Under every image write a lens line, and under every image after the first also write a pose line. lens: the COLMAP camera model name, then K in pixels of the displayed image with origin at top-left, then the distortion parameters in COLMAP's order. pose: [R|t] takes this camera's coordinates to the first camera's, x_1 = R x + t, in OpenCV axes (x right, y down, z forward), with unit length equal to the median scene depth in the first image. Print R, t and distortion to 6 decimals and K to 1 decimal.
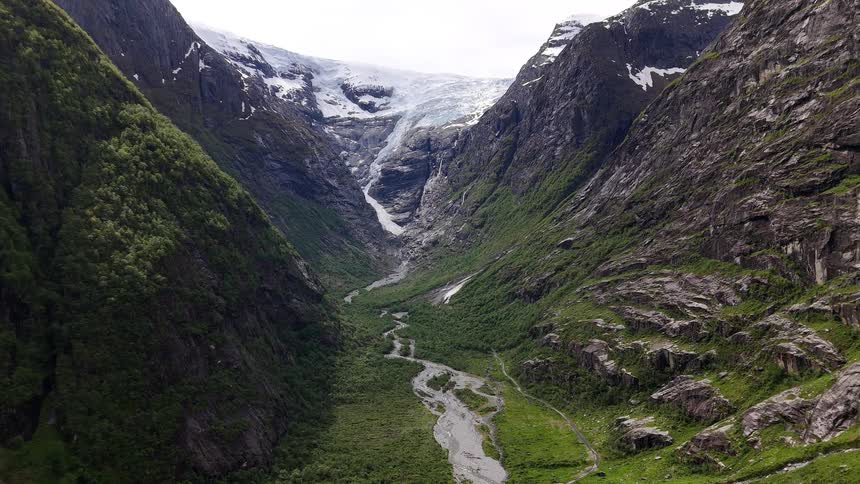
lens RADIAL K [[393.4, 0, 423.6], [0, 393.4, 242.8], [0, 0, 1]] dist [0.027173, -0.000023]
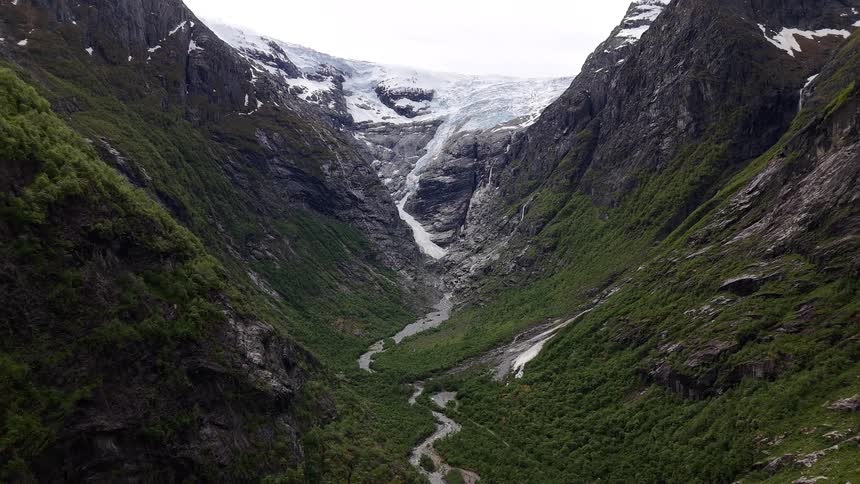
lens RADIAL K [[393.4, 0, 423.6], [0, 393.4, 242.8], [0, 0, 1]] dist [0.027173, -0.000023]
pose [[0.994822, -0.000761, -0.101626, -0.014374], [-0.004051, 0.998880, -0.047144, -0.014649], [0.101549, 0.047311, 0.993705, 0.194912]]
